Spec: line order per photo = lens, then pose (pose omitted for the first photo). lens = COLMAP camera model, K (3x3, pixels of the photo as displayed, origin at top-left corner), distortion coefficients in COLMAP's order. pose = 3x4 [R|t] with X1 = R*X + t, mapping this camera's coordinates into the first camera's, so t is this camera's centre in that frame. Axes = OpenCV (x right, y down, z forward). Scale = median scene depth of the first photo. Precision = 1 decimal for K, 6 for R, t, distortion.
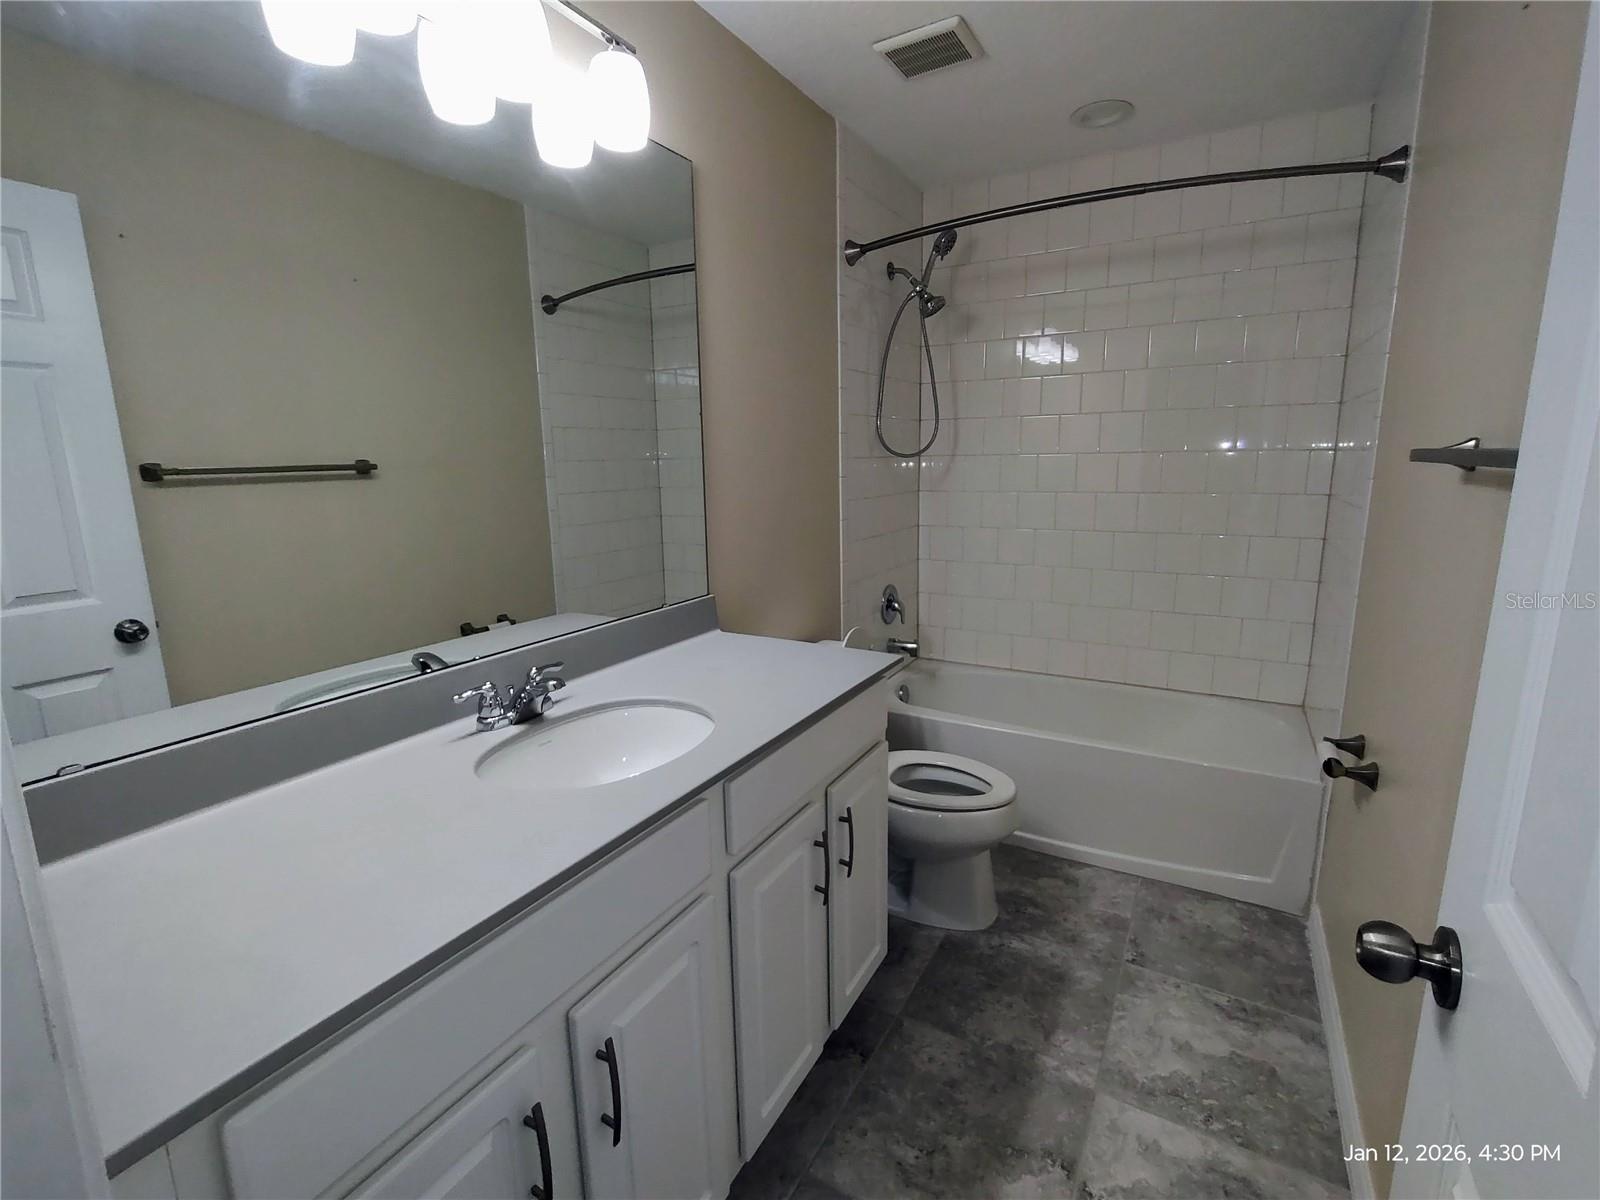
lens RADIAL K [[721.7, 0, 802.0], [0, 721.7, 595.2], [0, 0, 1]] dist [-0.006273, 0.003803]
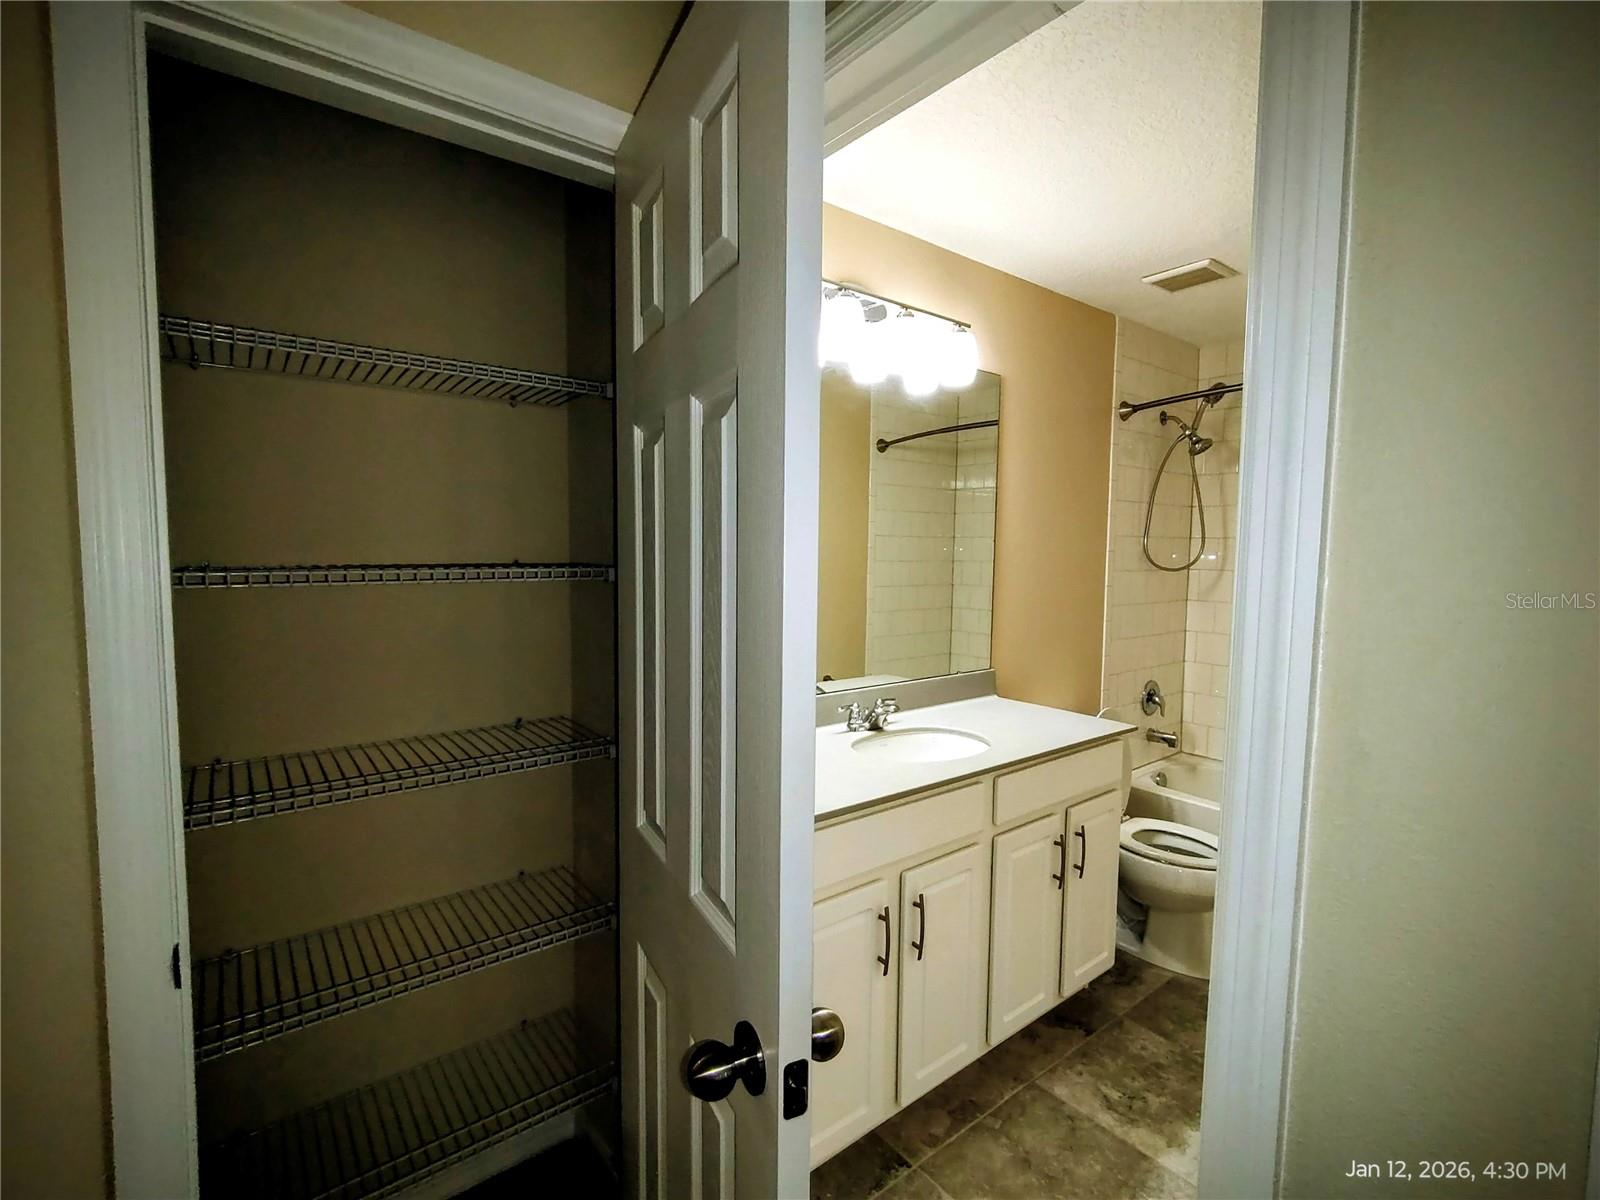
lens RADIAL K [[721.7, 0, 802.0], [0, 721.7, 595.2], [0, 0, 1]] dist [-0.006273, 0.003803]
pose [[0.926037, 0.054734, -0.373442, 0.051279], [-0.099514, 0.989826, -0.101693, 0.041630], [0.364076, 0.131334, 0.922063, -0.491927]]
